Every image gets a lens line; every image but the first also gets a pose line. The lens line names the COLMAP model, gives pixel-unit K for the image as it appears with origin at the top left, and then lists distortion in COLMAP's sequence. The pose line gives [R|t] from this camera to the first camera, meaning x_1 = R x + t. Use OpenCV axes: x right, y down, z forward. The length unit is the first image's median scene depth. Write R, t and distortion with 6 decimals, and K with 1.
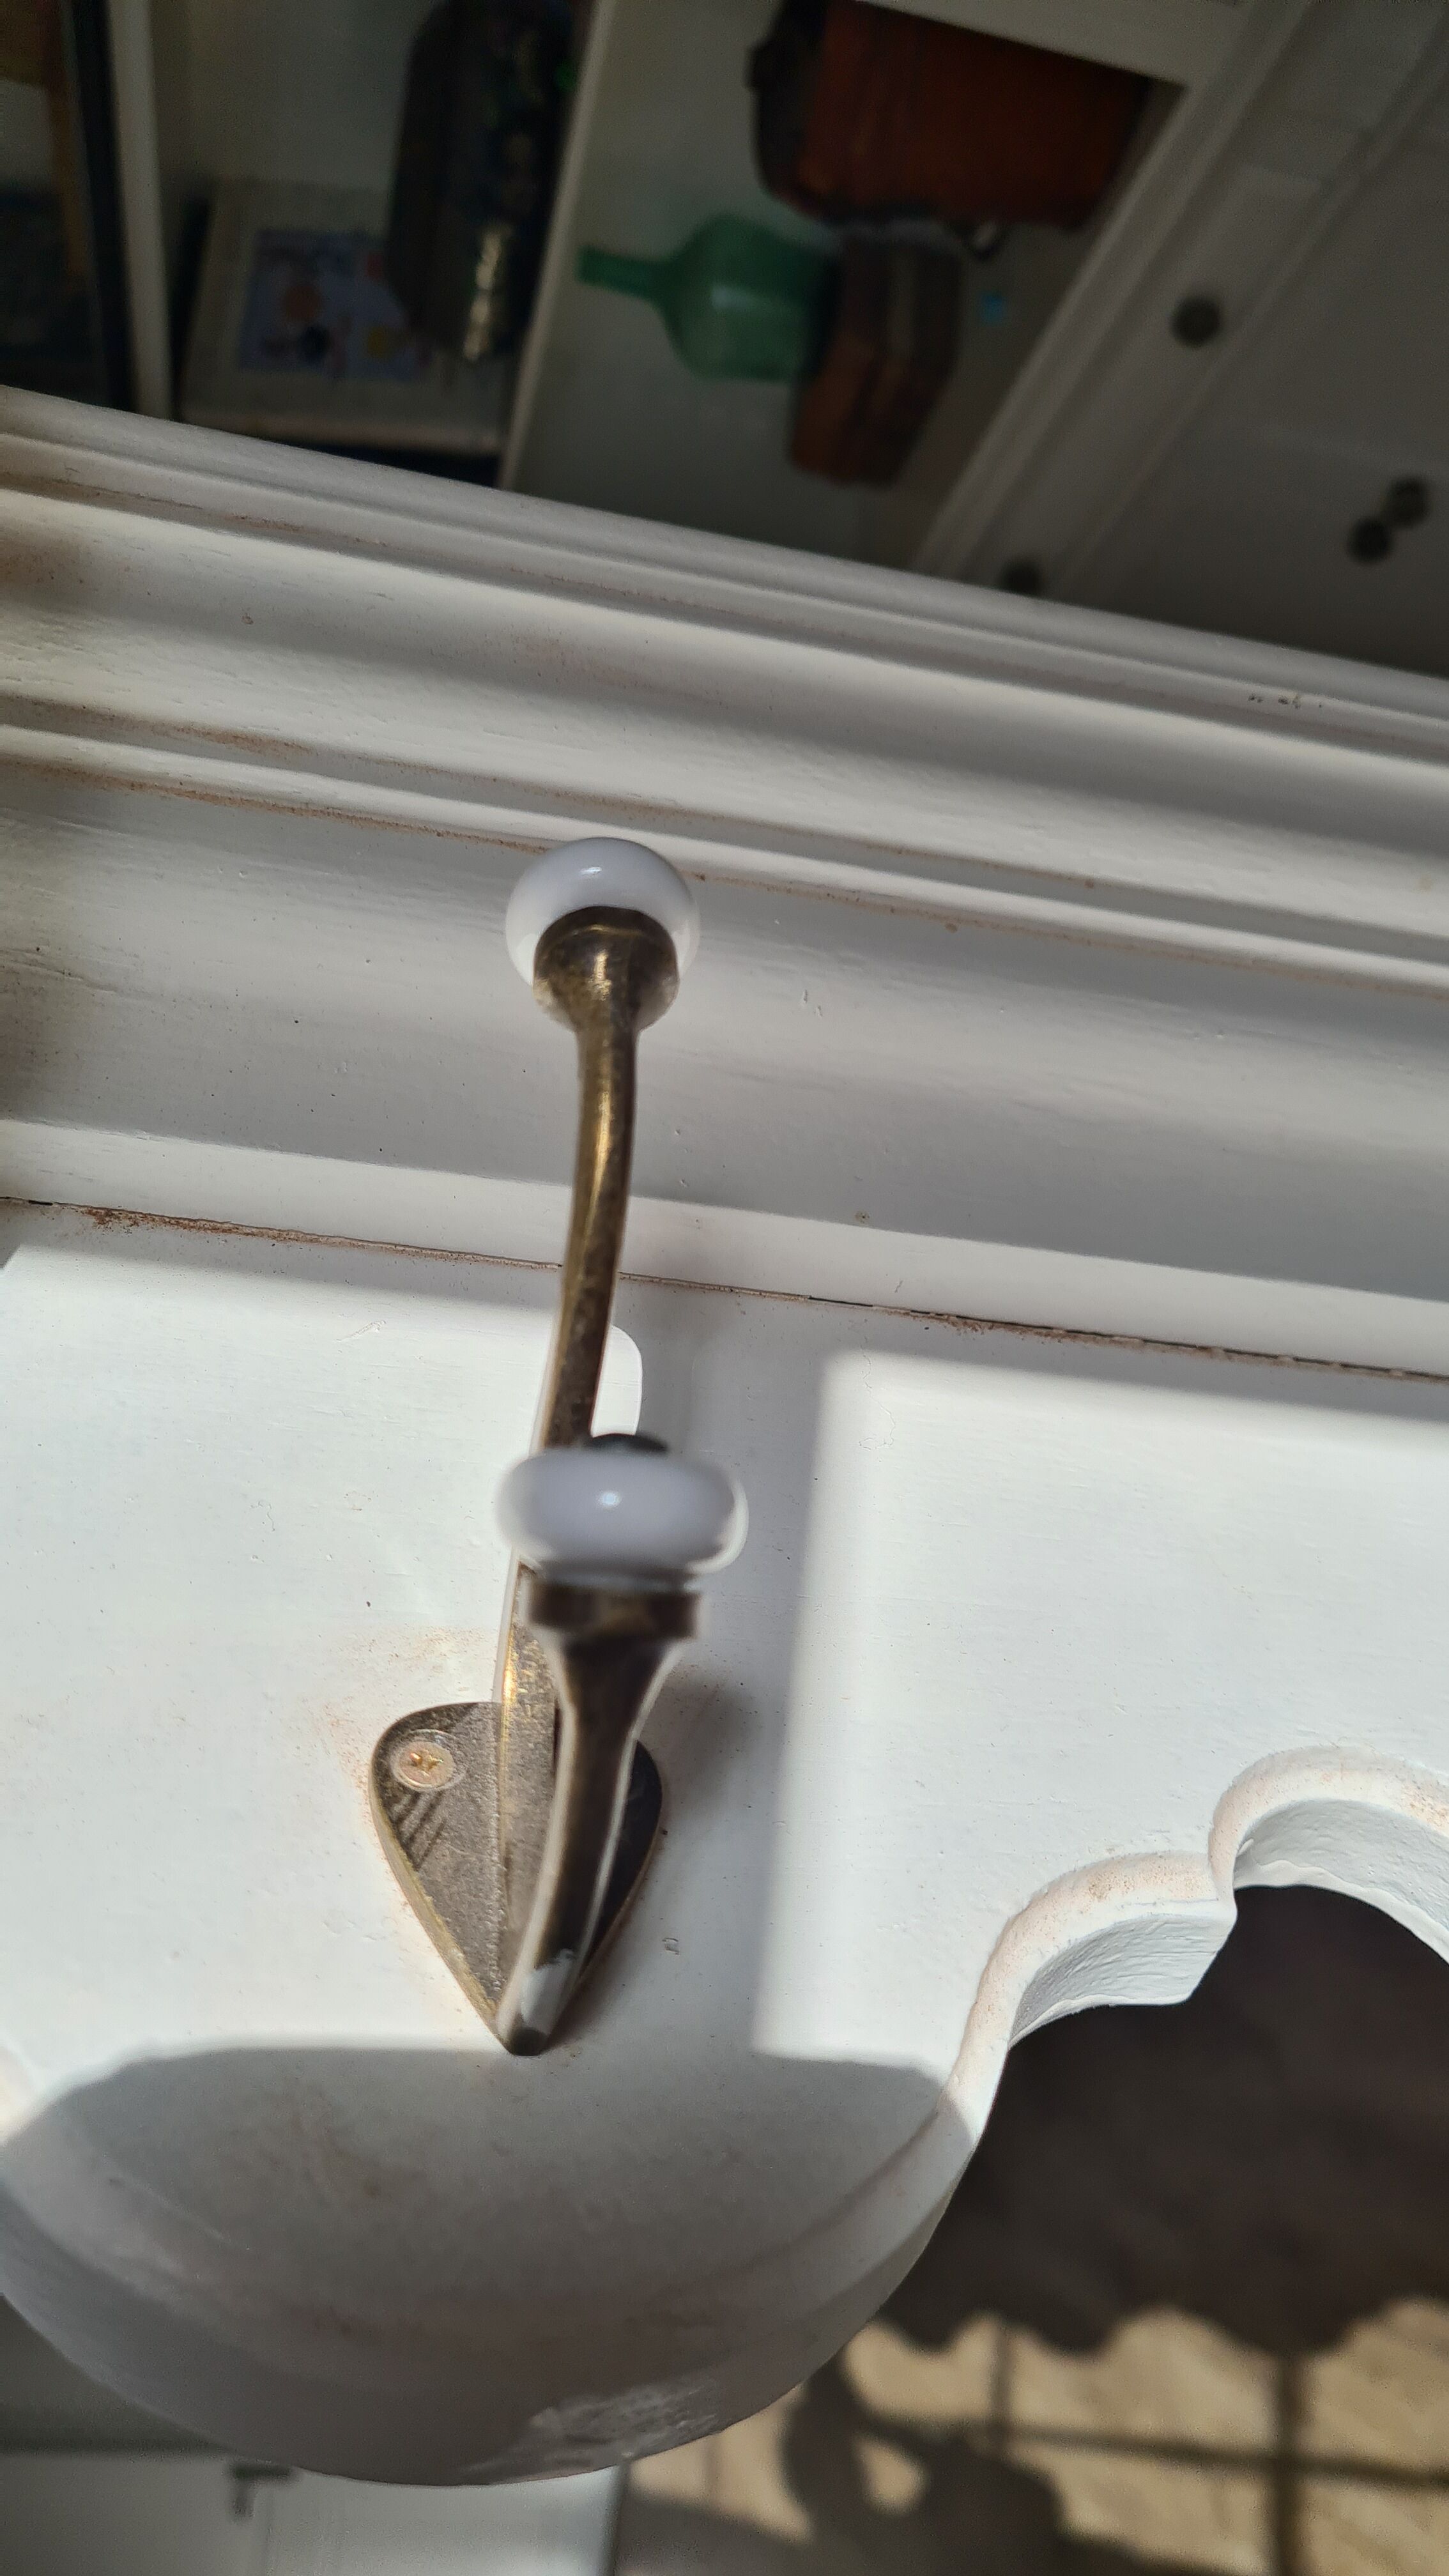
lens RADIAL K [[1940.3, 0, 702.1], [0, 1940.3, 1287.8], [0, 0, 1]] dist [0.049163, -0.043412]
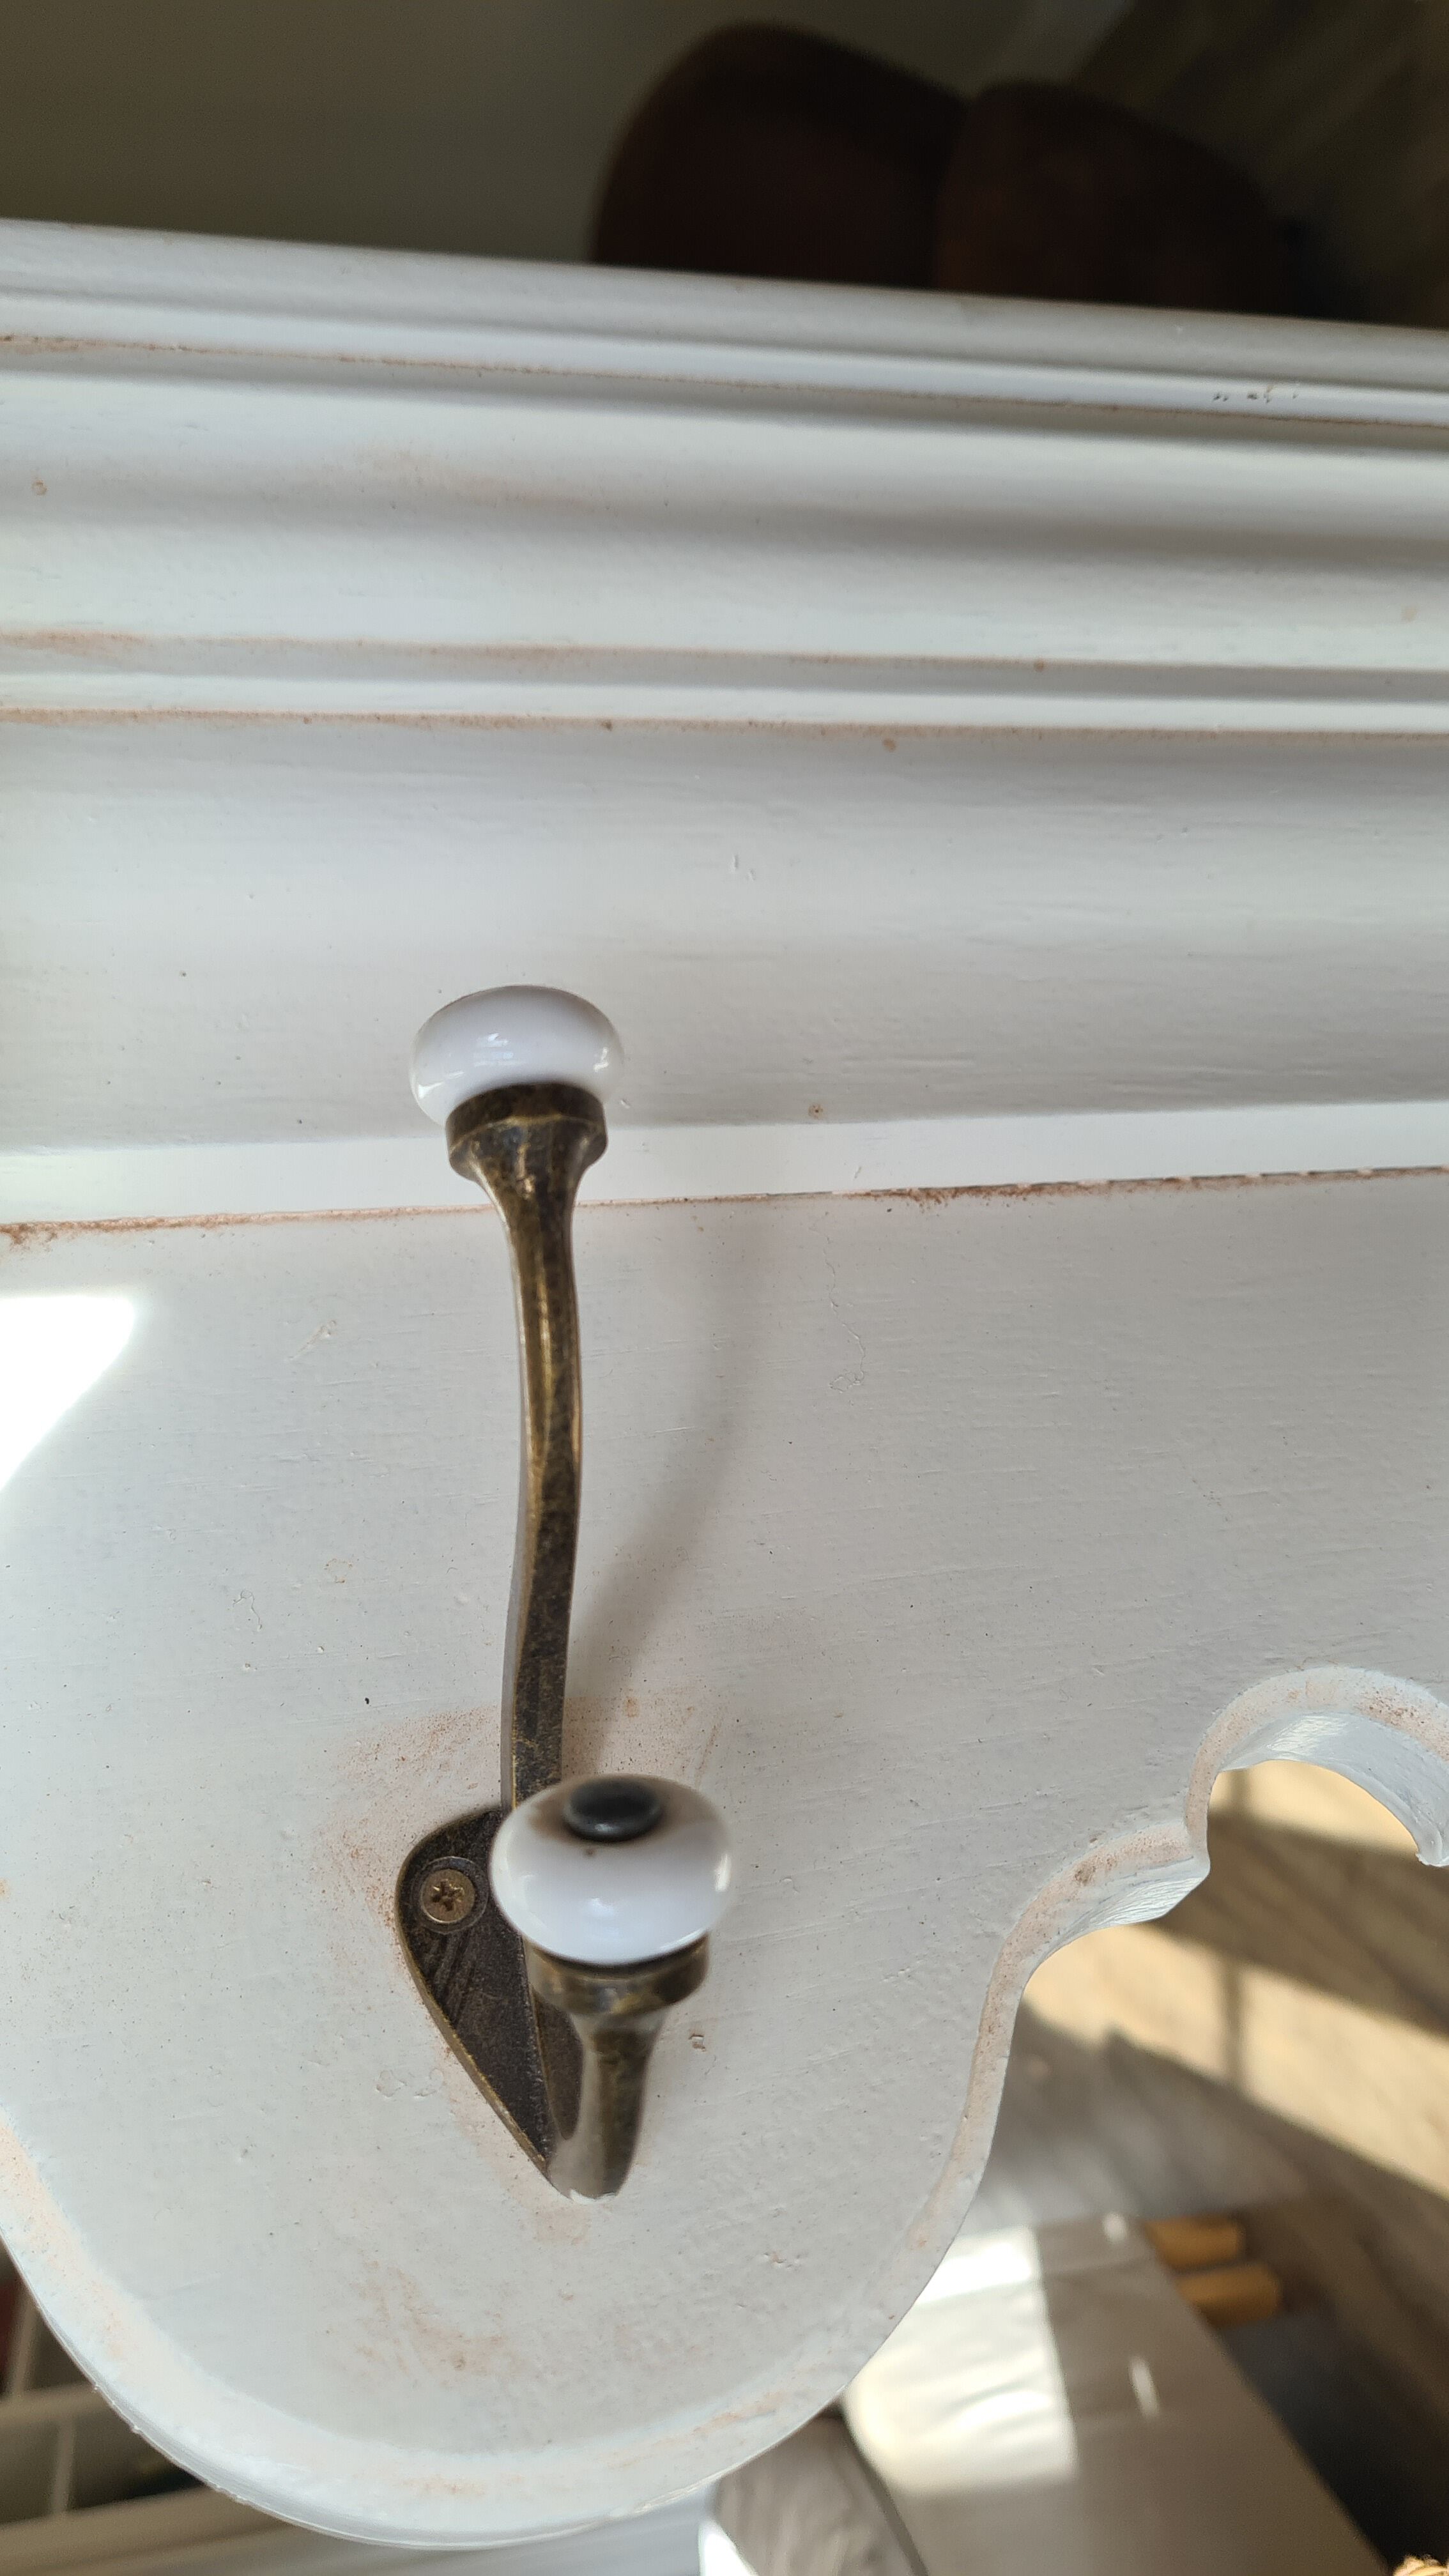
lens RADIAL K [[1940.3, 0, 746.1], [0, 1940.3, 1289.9], [0, 0, 1]] dist [0.049163, -0.043412]
pose [[0.994885, -0.098278, 0.023370, 0.025723], [0.084915, 0.938918, 0.333499, -0.402070], [-0.054718, -0.329809, 0.942461, 0.108972]]
